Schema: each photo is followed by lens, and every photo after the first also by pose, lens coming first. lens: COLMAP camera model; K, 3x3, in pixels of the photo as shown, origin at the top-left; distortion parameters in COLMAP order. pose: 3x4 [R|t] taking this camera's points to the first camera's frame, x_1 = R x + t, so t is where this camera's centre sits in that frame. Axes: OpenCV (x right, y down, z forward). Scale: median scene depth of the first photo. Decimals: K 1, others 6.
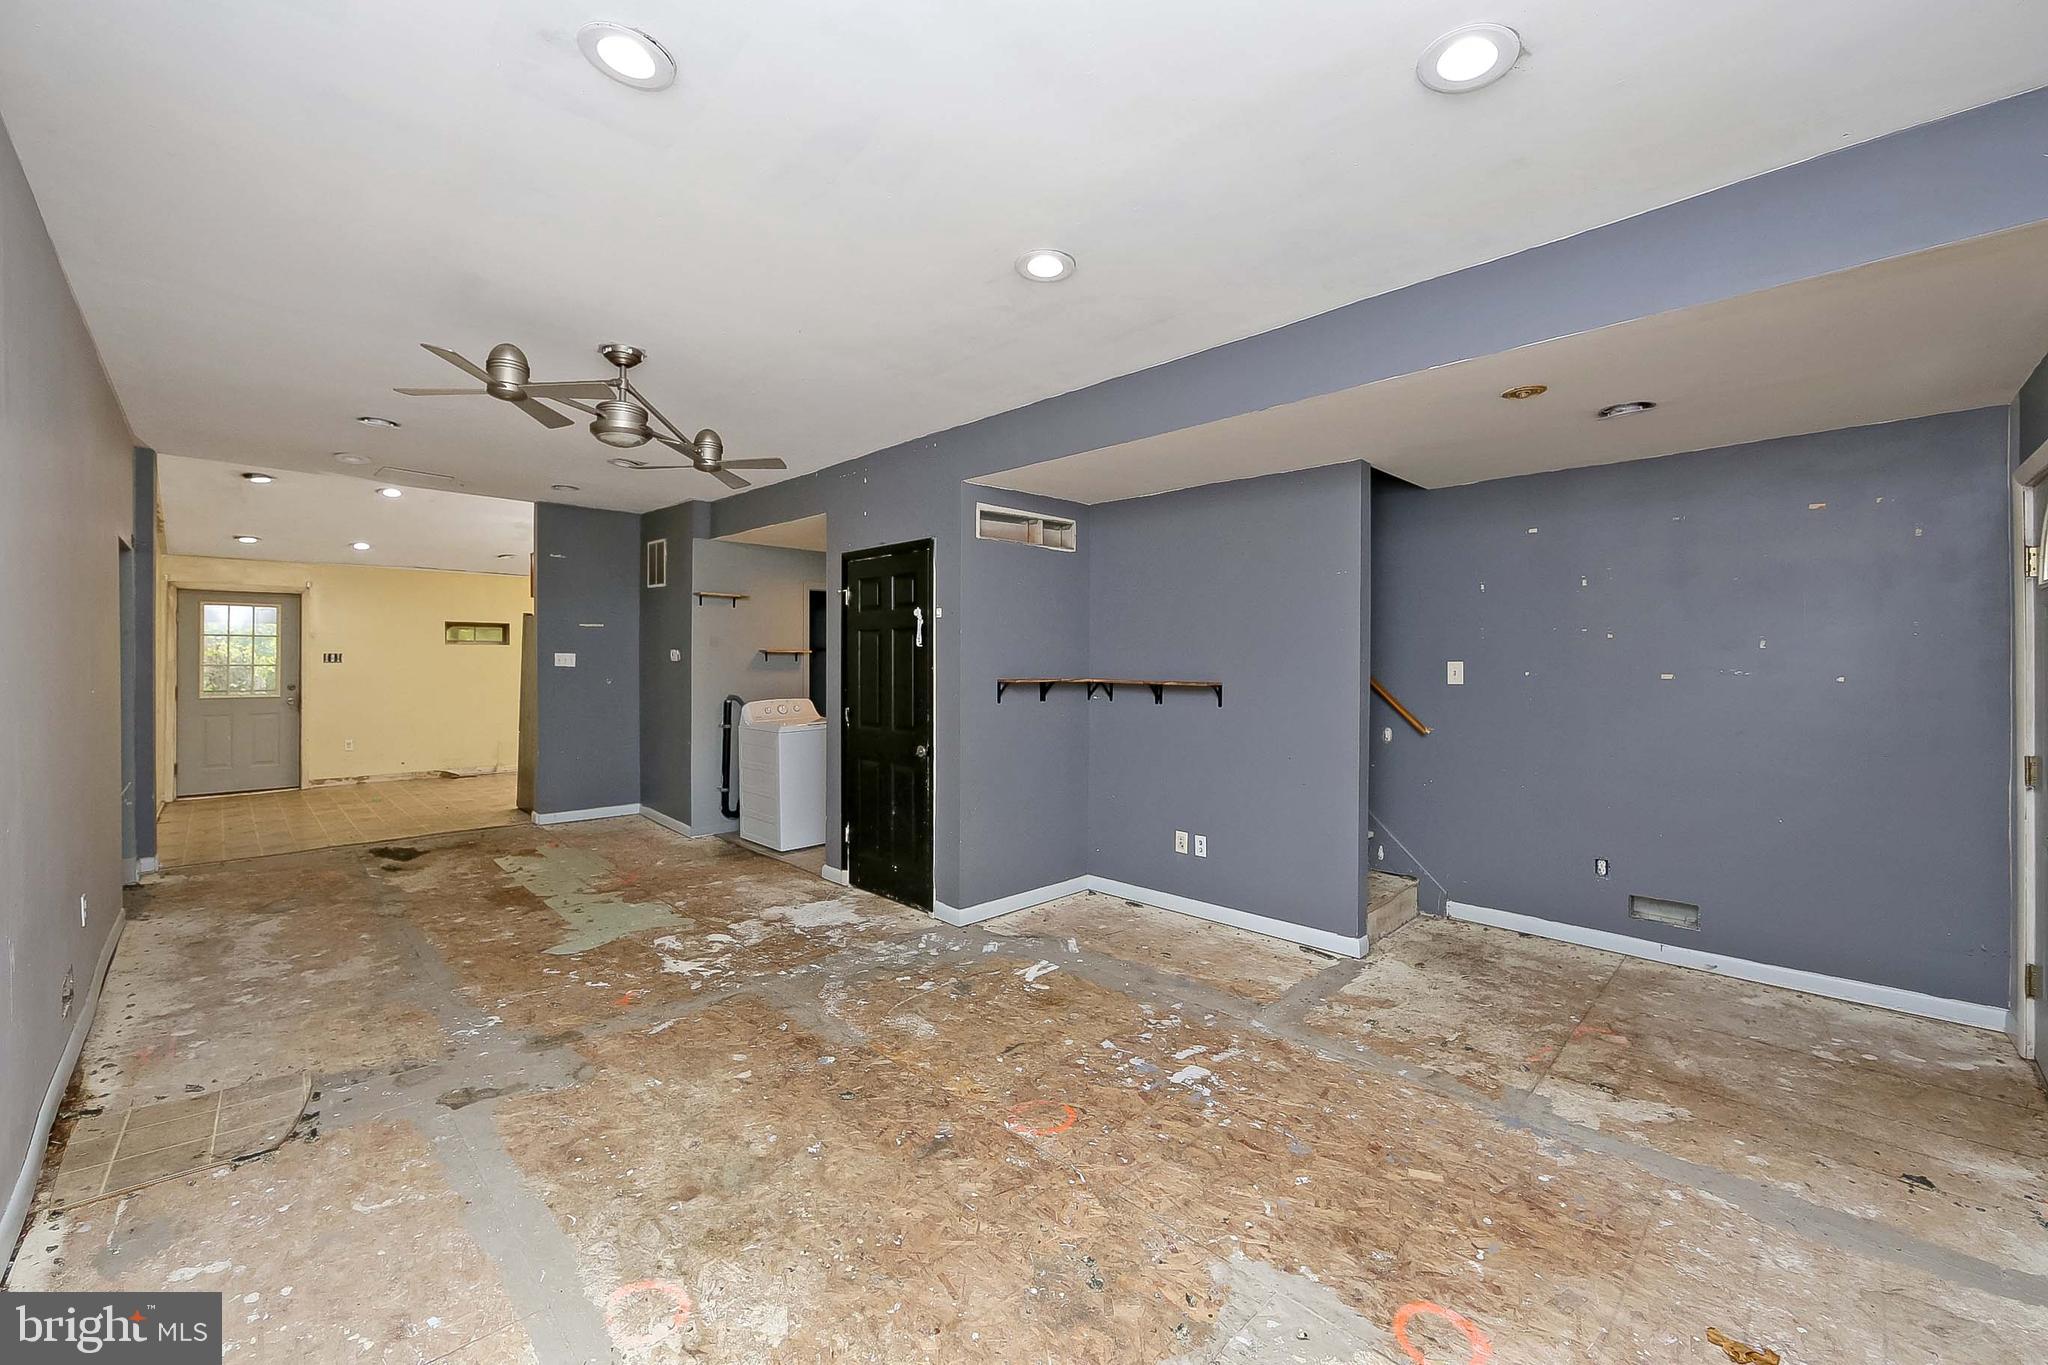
lens RADIAL K [[829.0, 0, 1015.4], [0, 829.0, 665.0], [0, 0, 1]] dist [-0.013247, 0.000865]
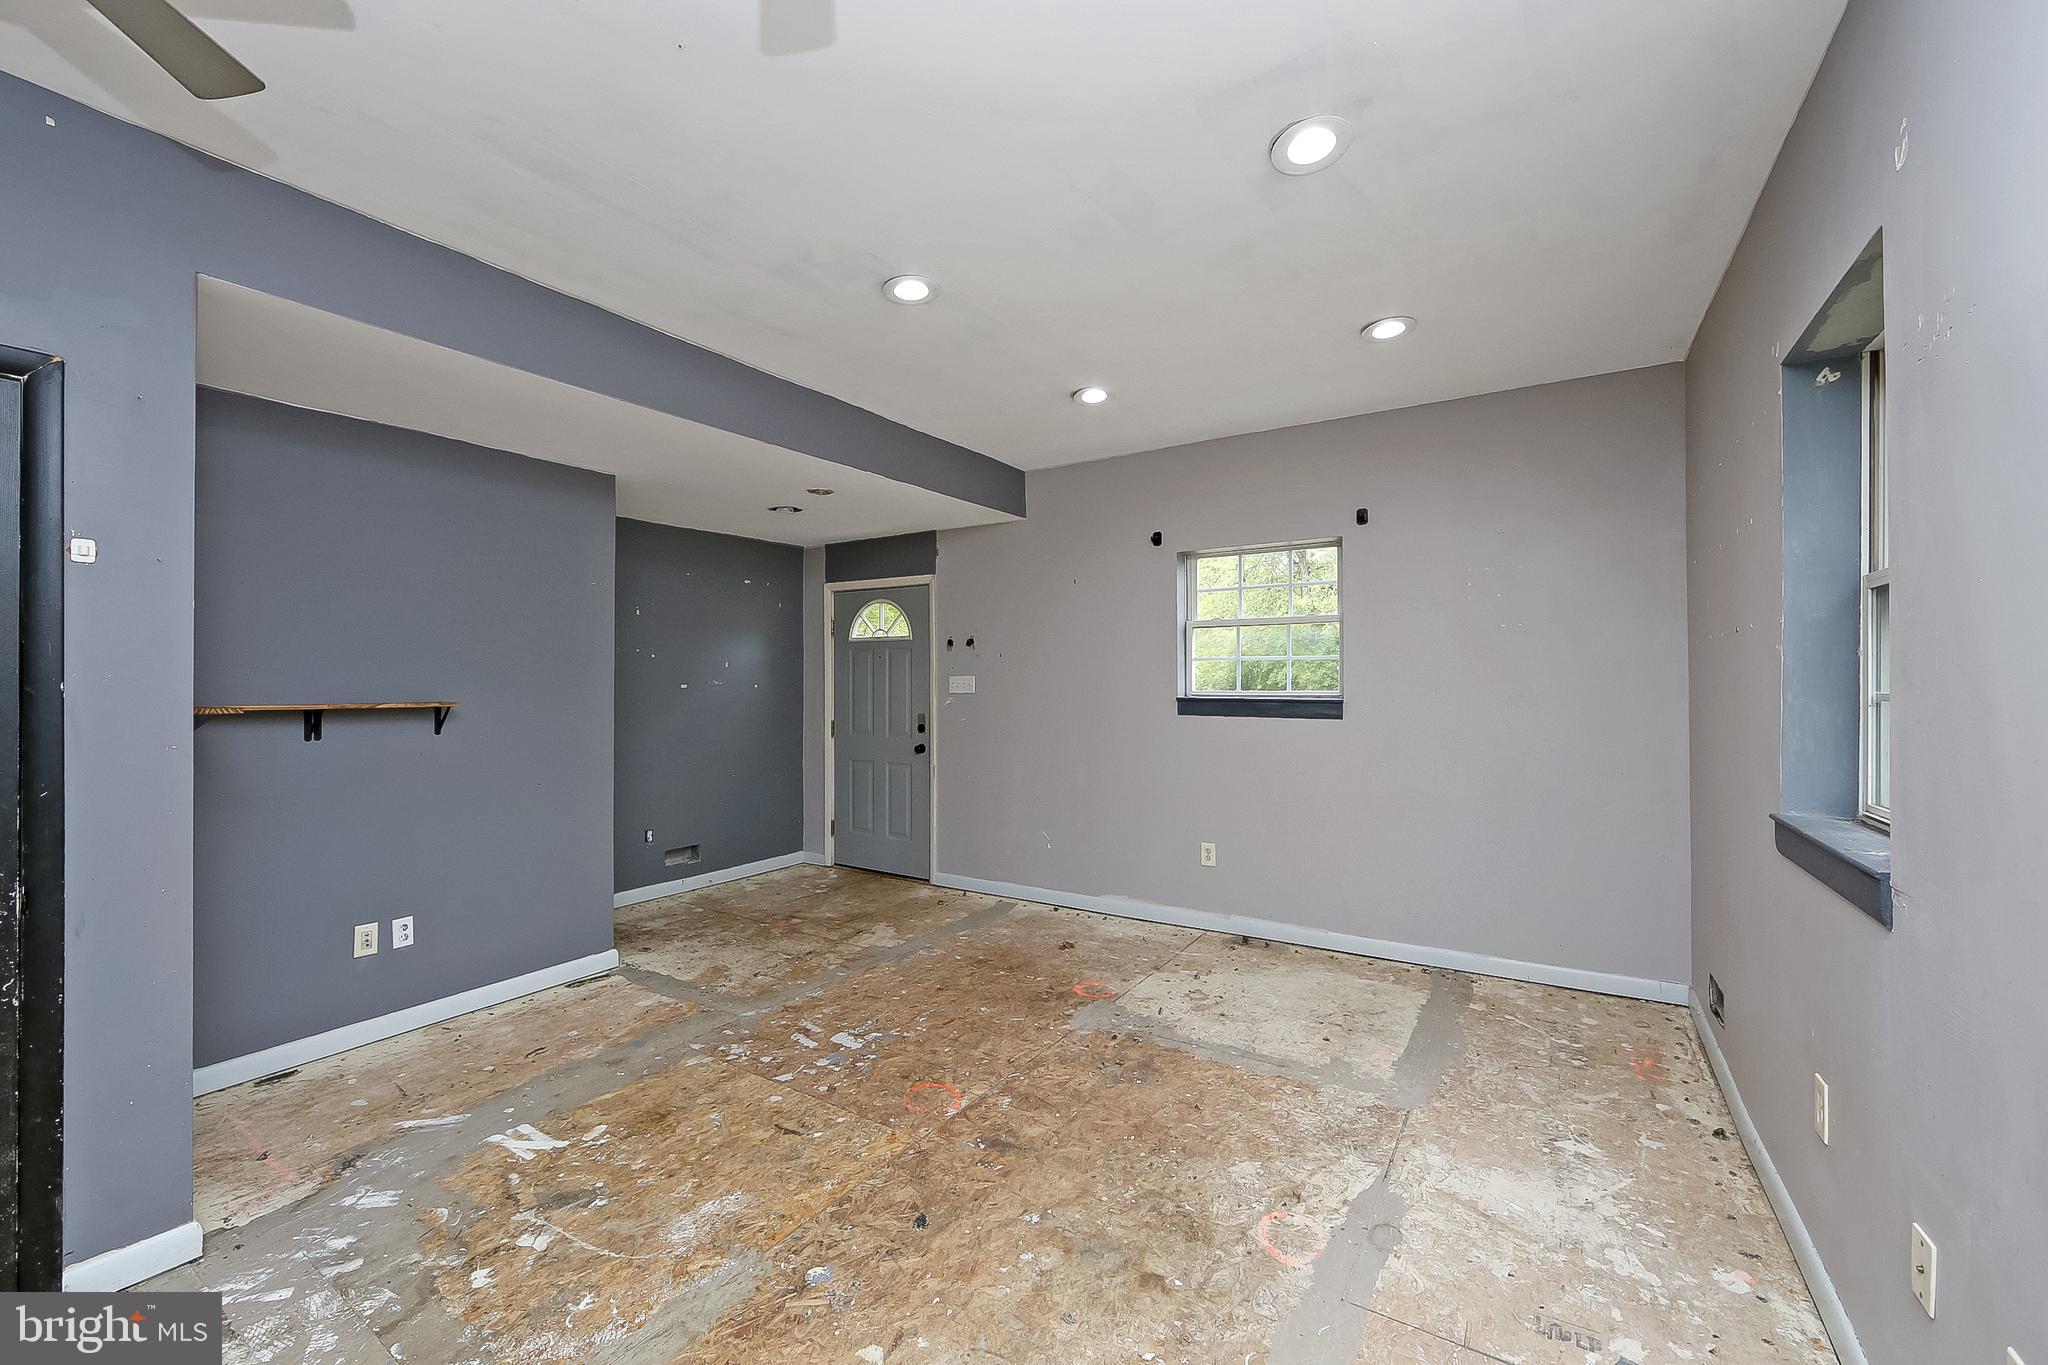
lens RADIAL K [[829.0, 0, 1015.4], [0, 829.0, 680.8], [0, 0, 1]] dist [-0.013247, 0.000865]
pose [[-0.224897, -0.003503, 0.974376, -0.813392], [0.007523, 0.999957, 0.005332, 0.003371], [-0.974354, 0.008530, -0.224861, 0.895569]]
